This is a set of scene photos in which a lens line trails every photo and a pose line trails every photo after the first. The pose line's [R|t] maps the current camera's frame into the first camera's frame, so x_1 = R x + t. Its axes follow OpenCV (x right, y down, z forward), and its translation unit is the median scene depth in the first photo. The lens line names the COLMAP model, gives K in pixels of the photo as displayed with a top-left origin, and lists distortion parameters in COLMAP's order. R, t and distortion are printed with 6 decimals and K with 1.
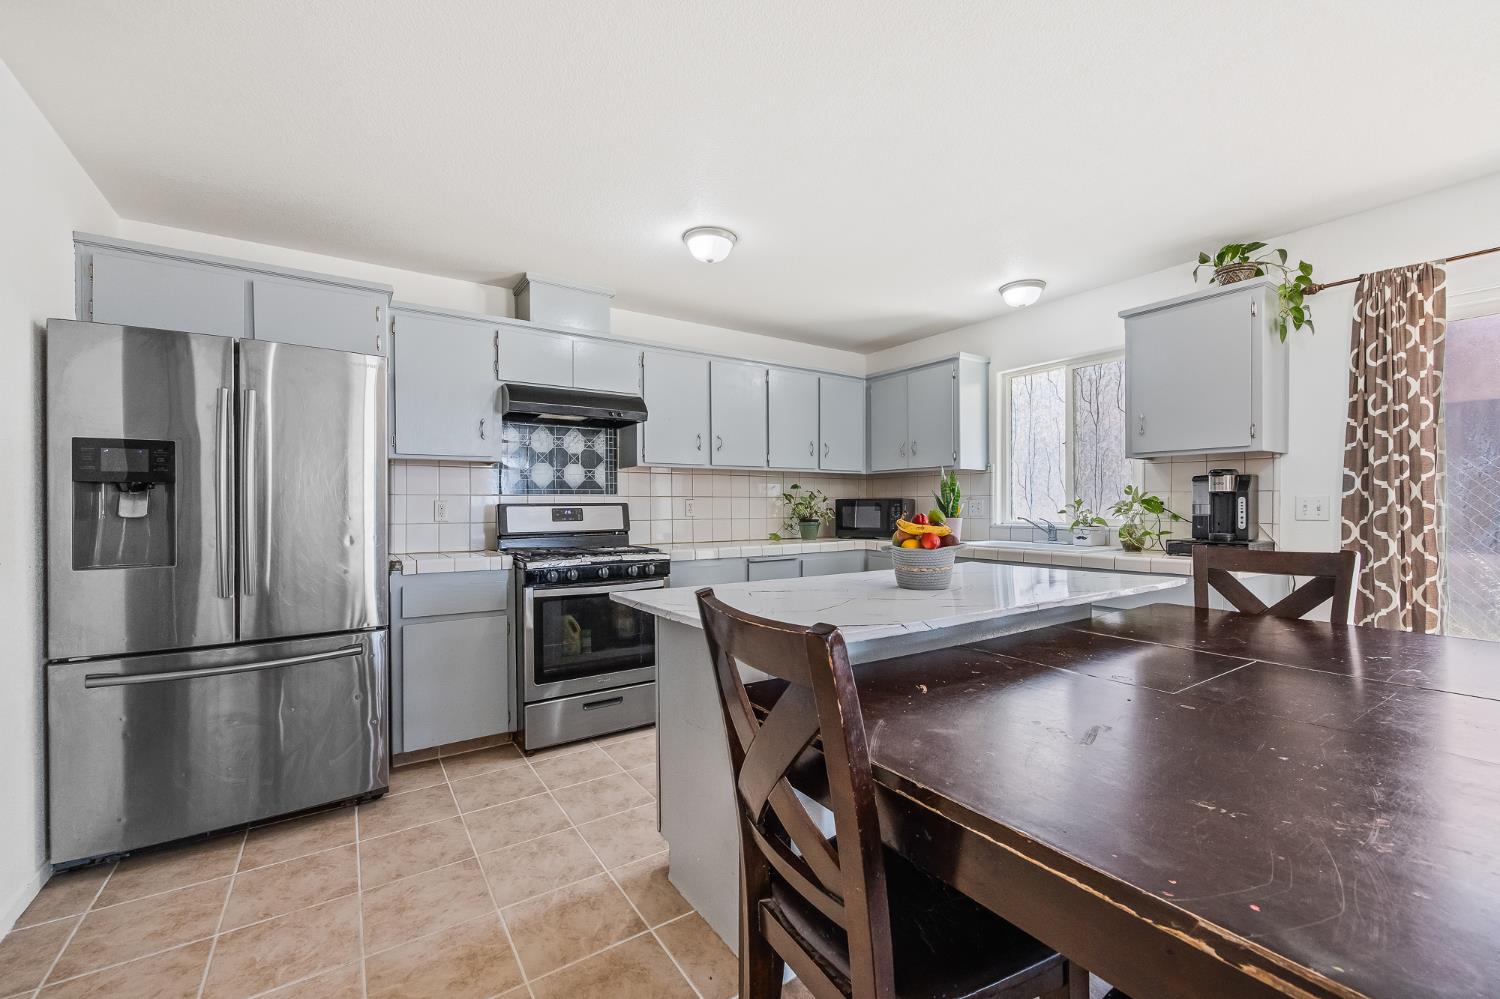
lens RADIAL K [[605.3, 0, 752.3], [0, 605.3, 505.1], [0, 0, 1]] dist [-0.001278, 0.000947]
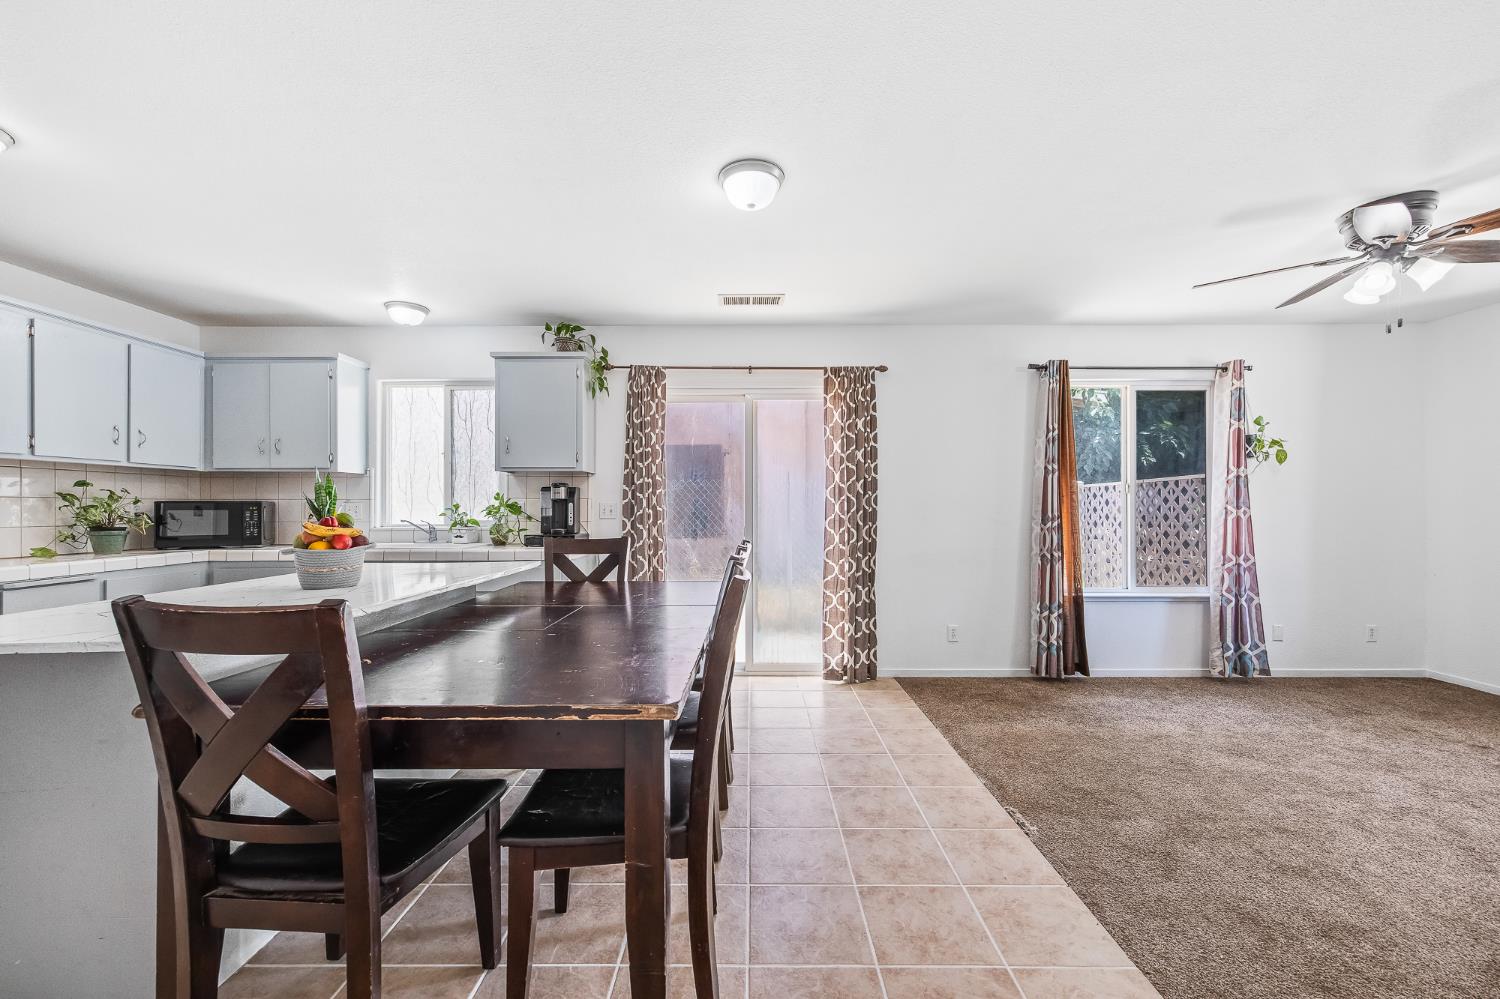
lens RADIAL K [[605.3, 0, 746.5], [0, 605.3, 505.2], [0, 0, 1]] dist [-0.001278, 0.000947]
pose [[0.561332, 0.004808, 0.827577, -0.125343], [-0.000230, 0.999984, -0.005654, 0.000218], [-0.827591, 0.002983, 0.561324, -0.129017]]
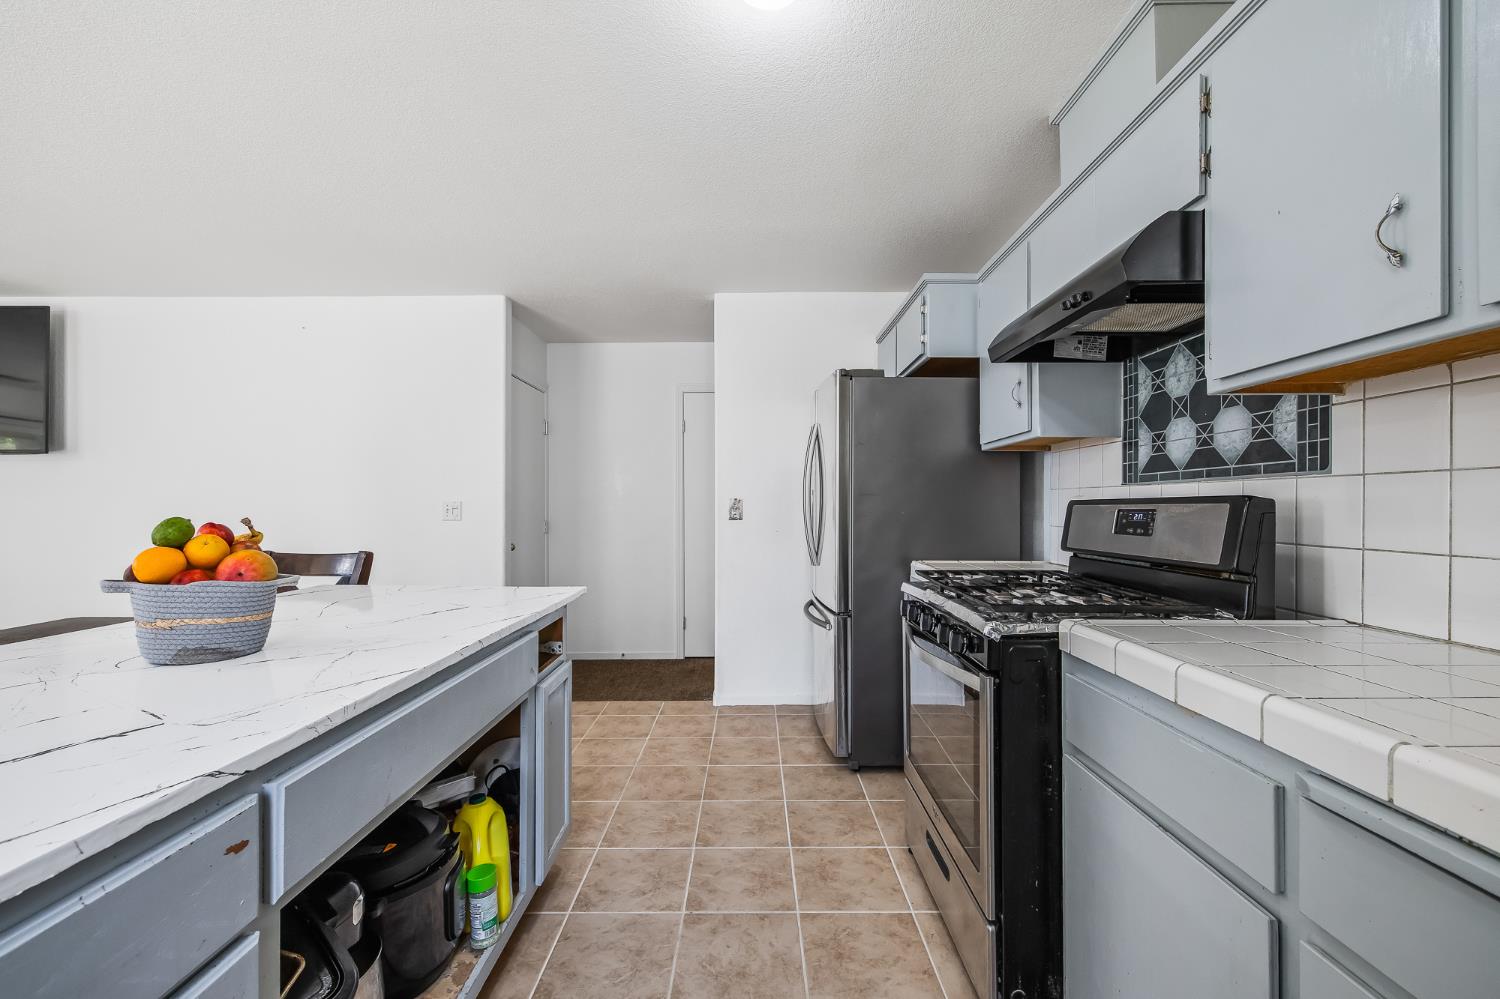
lens RADIAL K [[605.3, 0, 751.9], [0, 605.3, 505.6], [0, 0, 1]] dist [-0.001278, 0.000947]
pose [[-0.559084, 0.003529, -0.829103, 0.316023], [0.004110, 0.999990, 0.001485, 0.000537], [0.829101, -0.002577, -0.559093, 1.172510]]
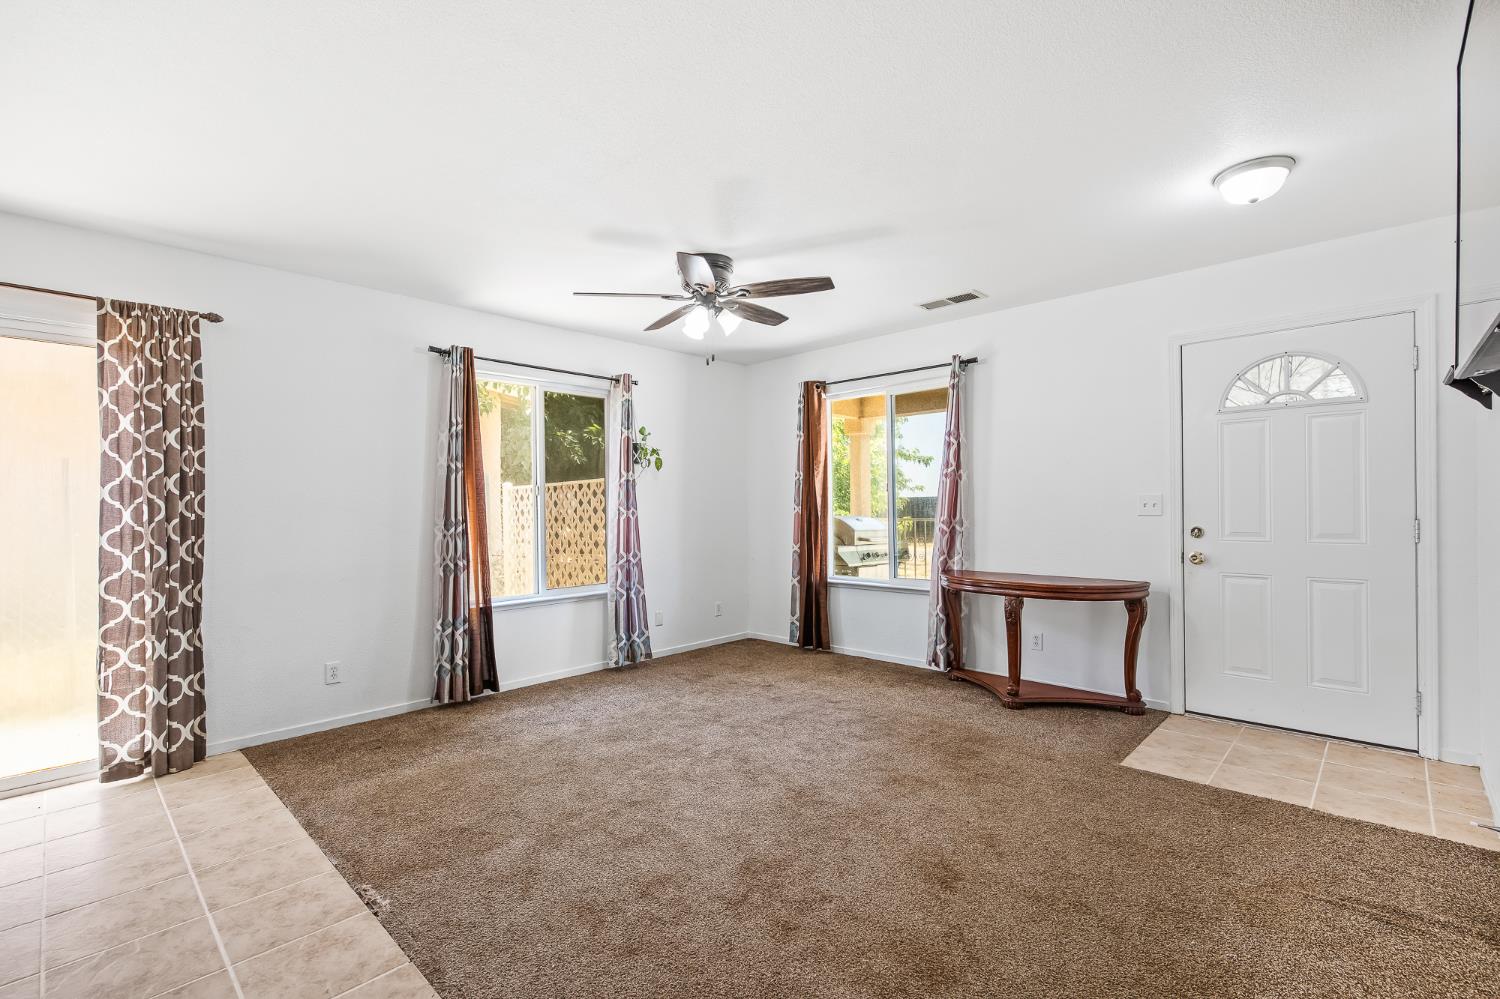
lens RADIAL K [[668.4, 0, 755.4], [0, 668.4, 506.7], [0, 0, 1]] dist [0.000853, 0.000300]
pose [[-0.220226, 0.005396, 0.975434, -0.055307], [0.013766, 0.999902, -0.002423, 0.000211], [-0.975352, 0.012894, -0.220279, -0.221131]]
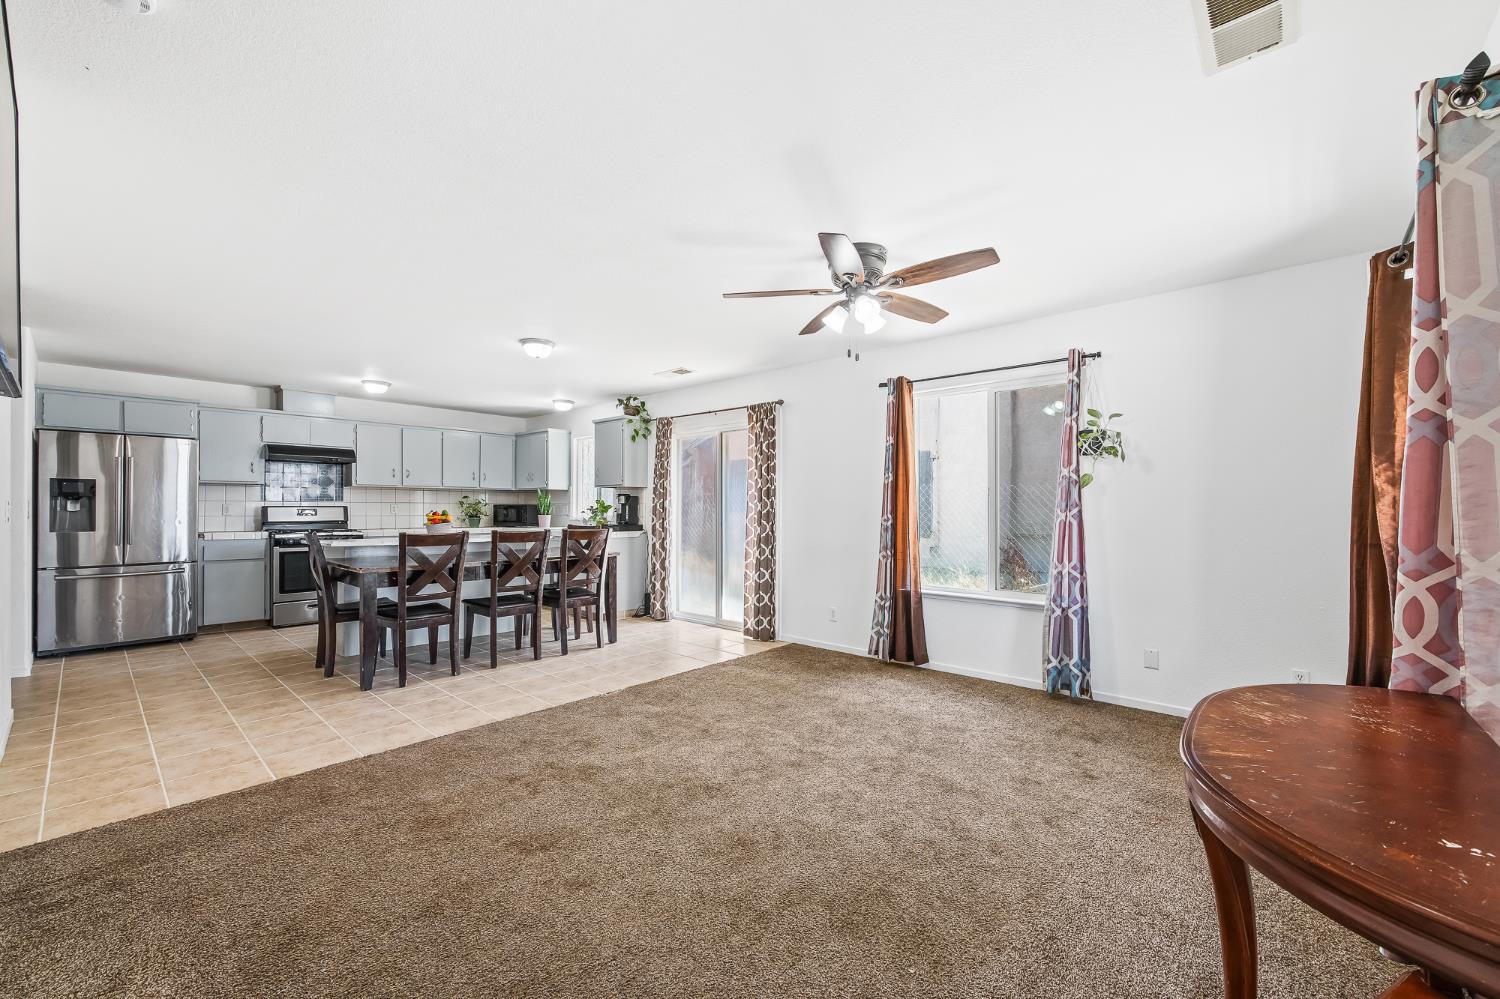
lens RADIAL K [[605.3, 0, 751.0], [0, 605.3, 501.8], [0, 0, 1]] dist [-0.001278, 0.000947]
pose [[0.970374, 0.008285, 0.241468, 0.656999], [-0.005682, 0.999918, -0.011476, -0.003323], [-0.241543, 0.009764, 0.970341, -1.304965]]
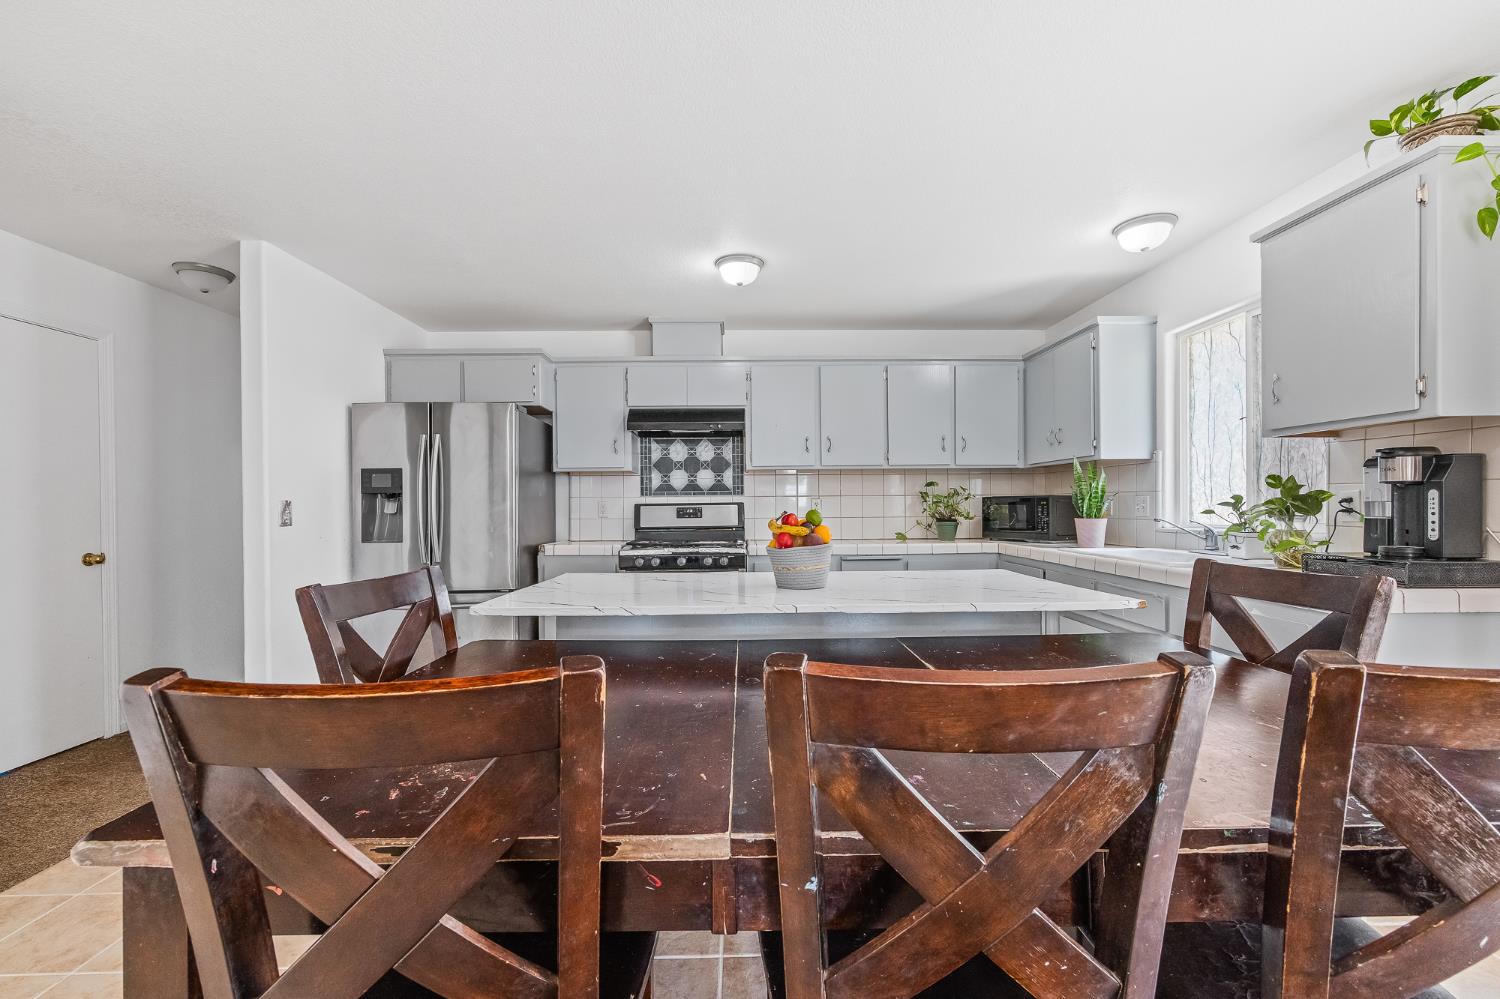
lens RADIAL K [[605.3, 0, 752.7], [0, 605.3, 504.7], [0, 0, 1]] dist [-0.001278, 0.000947]
pose [[0.841944, -0.002889, -0.539557, 0.509973], [0.004758, 0.999987, 0.002070, -0.002242], [0.539544, -0.004311, 0.841946, 0.074925]]
